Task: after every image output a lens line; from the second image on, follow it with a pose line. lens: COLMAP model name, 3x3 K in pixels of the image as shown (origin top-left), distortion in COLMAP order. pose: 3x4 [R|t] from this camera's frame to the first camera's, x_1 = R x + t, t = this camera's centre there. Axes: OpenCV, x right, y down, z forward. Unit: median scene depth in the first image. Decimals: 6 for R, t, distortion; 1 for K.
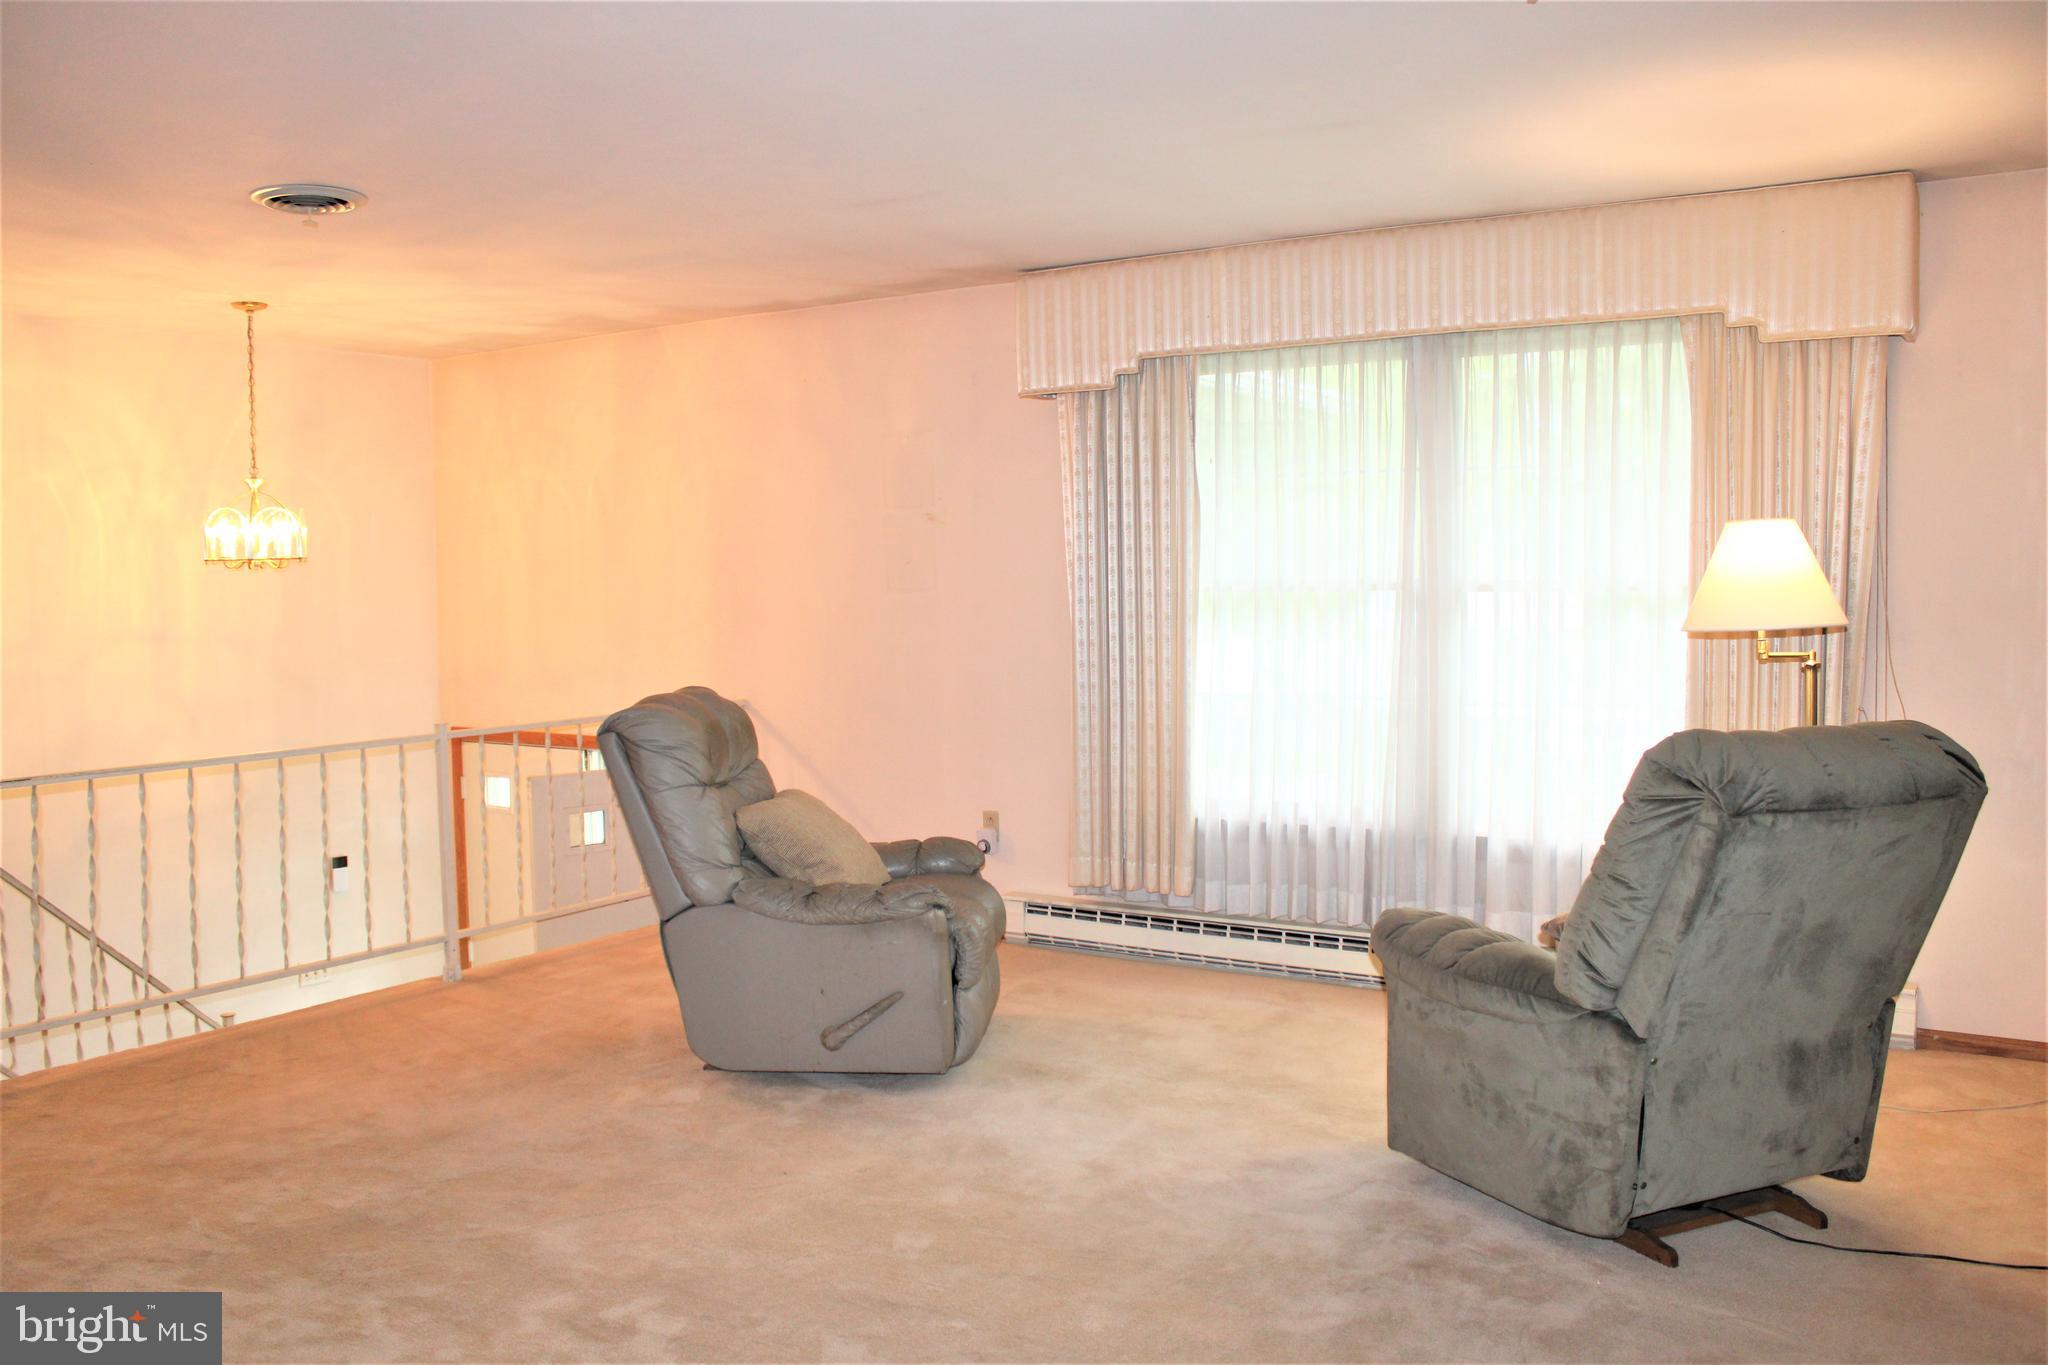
lens RADIAL K [[1695.7, 0, 981.6], [0, 1695.7, 692.2], [0, 0, 1]] dist [-0.154713, 0.104199]
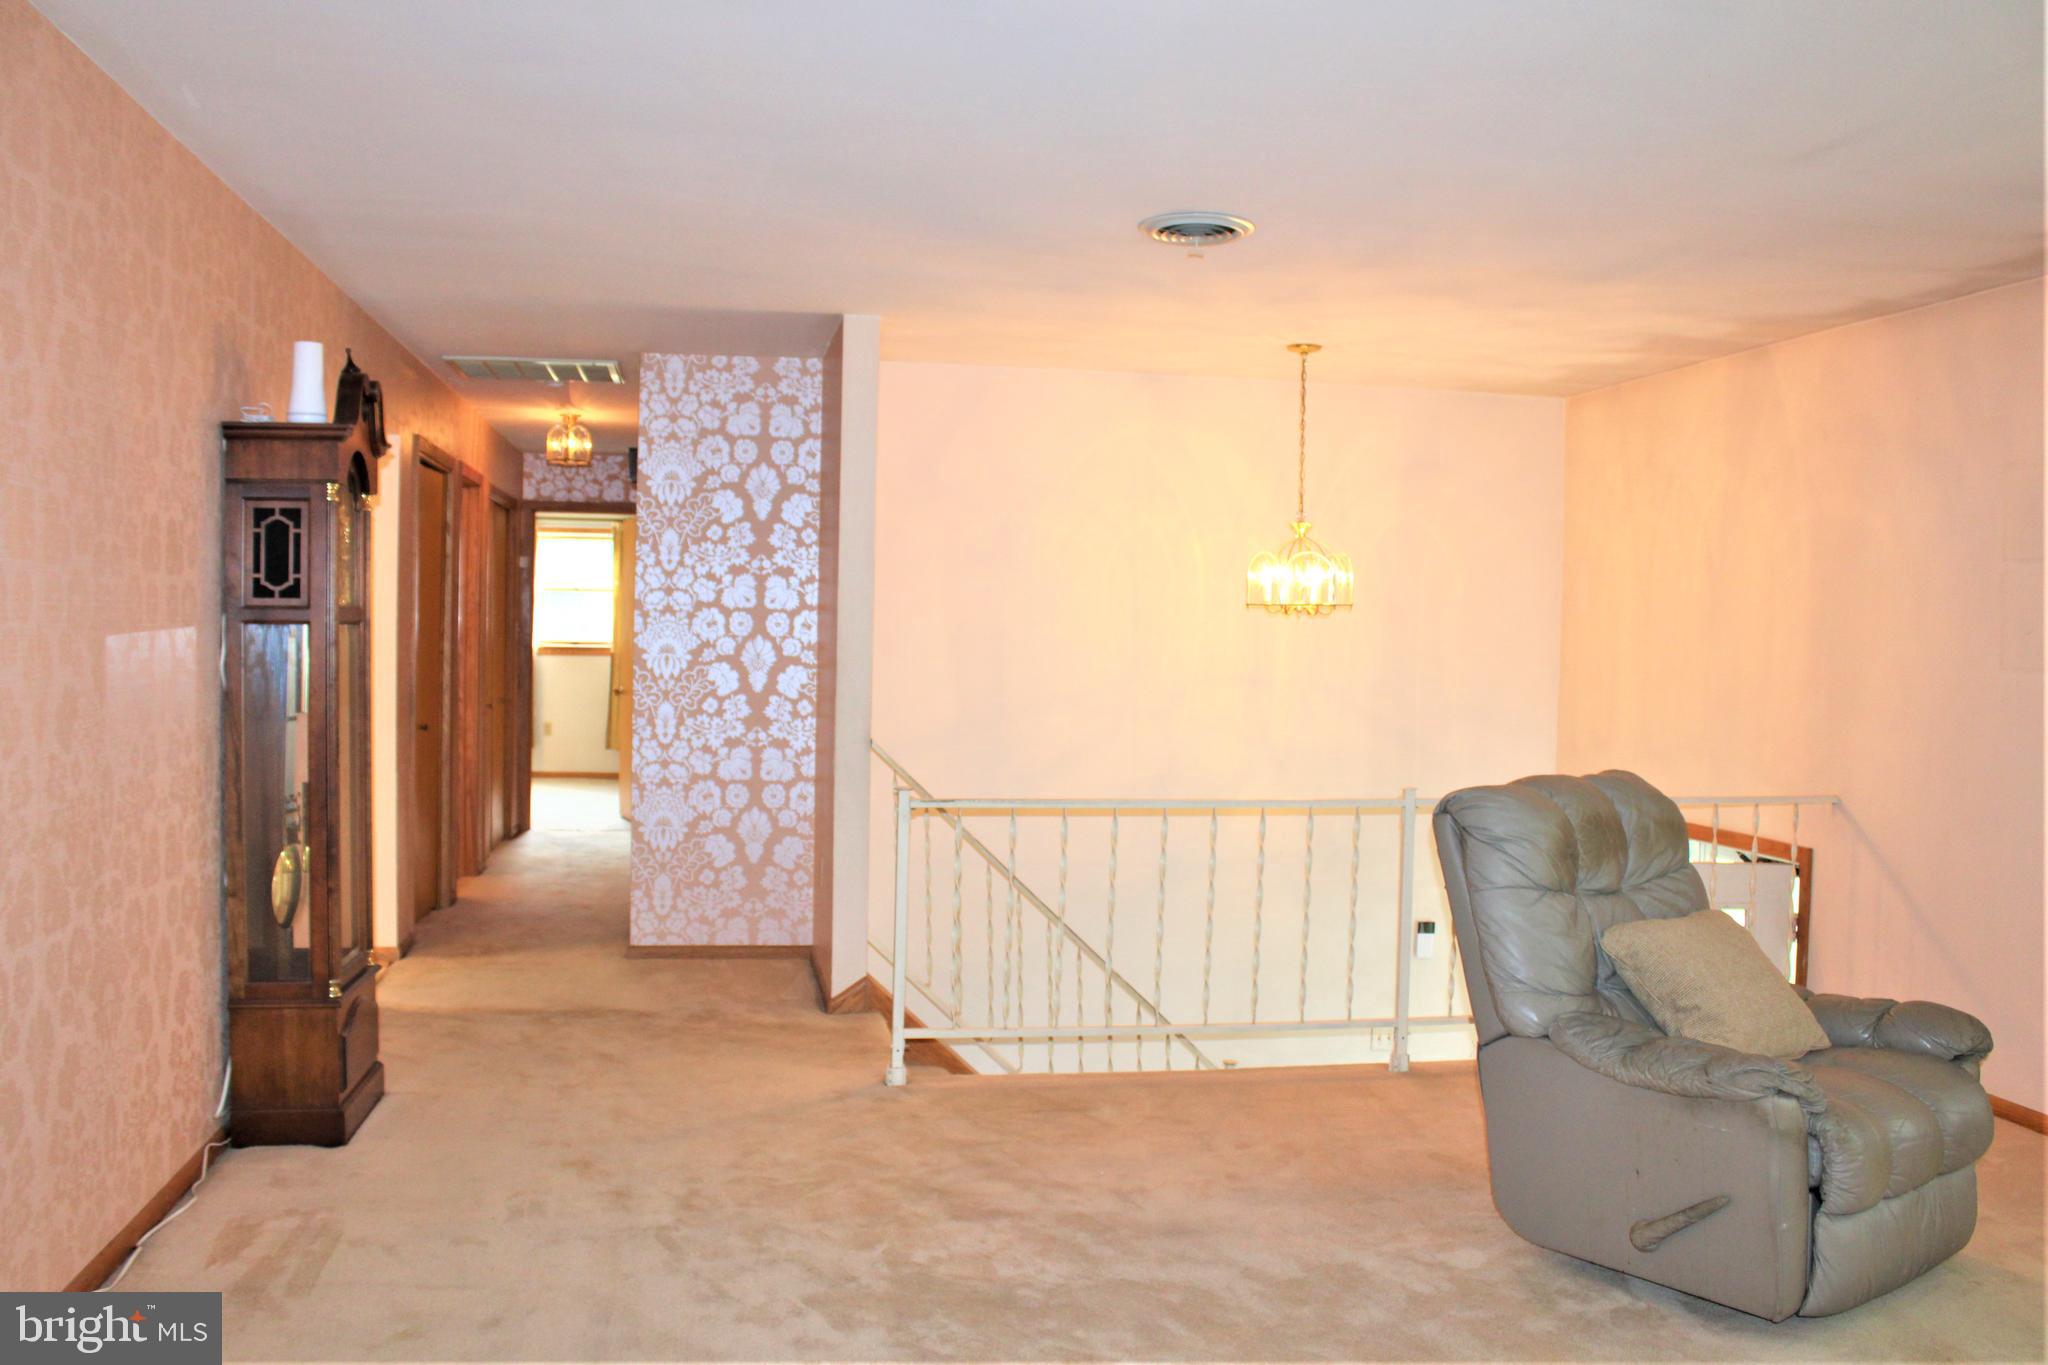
lens RADIAL K [[1695.7, 0, 981.6], [0, 1695.7, 692.2], [0, 0, 1]] dist [-0.154713, 0.104199]
pose [[0.688343, 0.053742, -0.723392, 0.202703], [-0.076673, 0.997056, 0.001114, -0.018388], [0.721322, 0.054698, 0.690436, 0.214370]]
